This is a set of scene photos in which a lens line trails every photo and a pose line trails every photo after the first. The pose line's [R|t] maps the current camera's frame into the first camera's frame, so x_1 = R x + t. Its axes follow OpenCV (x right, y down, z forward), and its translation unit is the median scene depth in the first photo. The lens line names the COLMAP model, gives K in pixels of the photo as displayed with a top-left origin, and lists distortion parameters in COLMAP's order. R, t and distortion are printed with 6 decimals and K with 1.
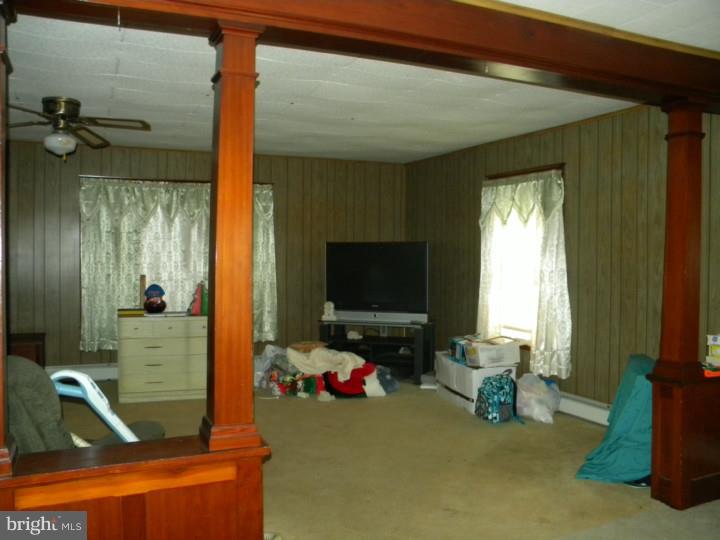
lens RADIAL K [[616.8, 0, 360.0], [0, 616.8, 270.0], [0, 0, 1]] dist [-0.154177, 0.110193]
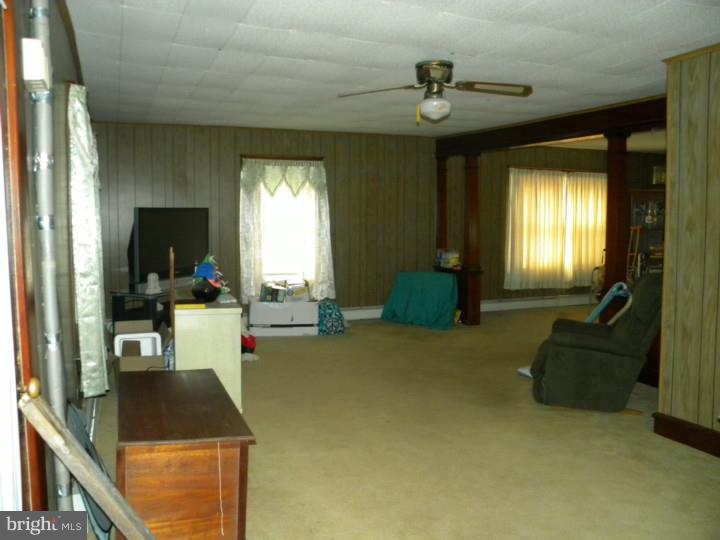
lens RADIAL K [[616.8, 0, 360.0], [0, 616.8, 270.0], [0, 0, 1]] dist [-0.154177, 0.110193]
pose [[0.049319, -0.089162, 0.994795, -1.119279], [0.032531, 0.995622, 0.087624, -0.026050], [-0.998253, 0.028040, 0.052004, 0.782092]]
